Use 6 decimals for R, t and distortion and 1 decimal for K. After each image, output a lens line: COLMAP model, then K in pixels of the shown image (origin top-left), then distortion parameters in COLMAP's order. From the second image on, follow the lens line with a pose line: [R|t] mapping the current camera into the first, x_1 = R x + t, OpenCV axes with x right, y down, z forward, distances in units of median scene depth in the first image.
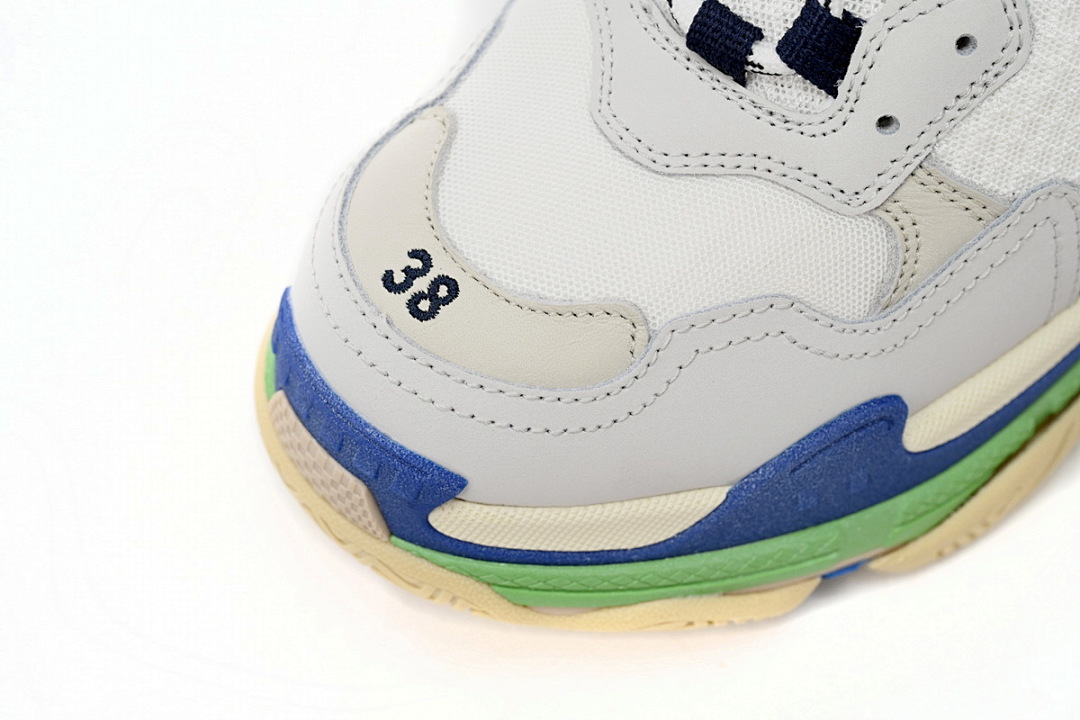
lens RADIAL K [[2311.2, 0, 537.3], [0, 2311.2, 356.5], [0, 0, 1]] dist [0.015878, 0.000000]
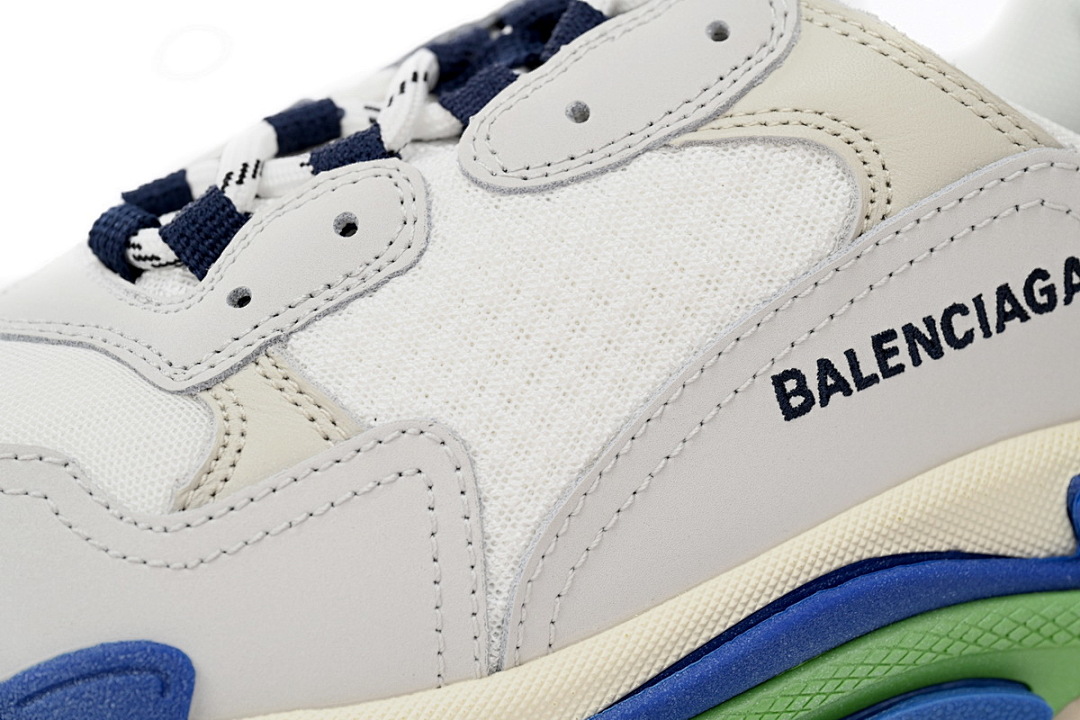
lens RADIAL K [[2921.2, 0, 541.1], [0, 2921.2, 362.1], [0, 0, 1]] dist [-0.039160, 0.000000]
pose [[0.933599, 0.108759, -0.341416, 0.612585], [-0.320048, 0.681569, -0.658052, 0.574554], [0.161130, 0.723626, 0.671120, 0.314590]]
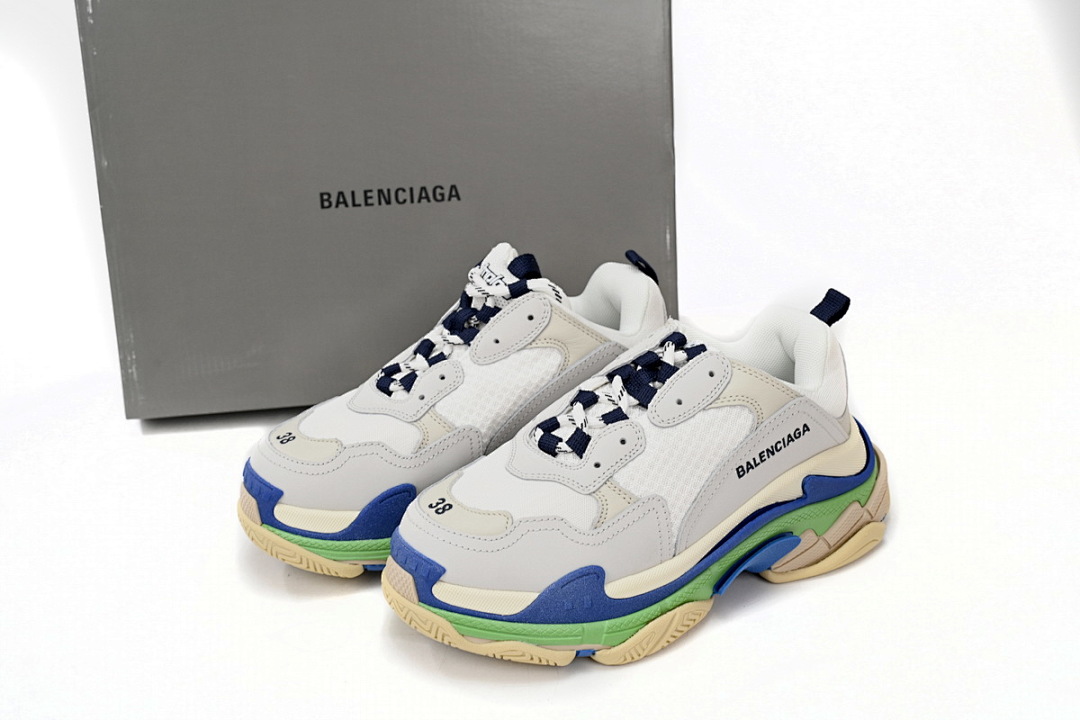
lens RADIAL K [[1275.0, 0, 535.9], [0, 1275.0, 357.8], [0, 0, 1]] dist [0.020063, 0.000000]
pose [[0.991598, 0.054583, -0.117280, 0.257947], [-0.114621, 0.791011, -0.600969, 0.803137], [0.059967, 0.609362, 0.790621, -0.424805]]
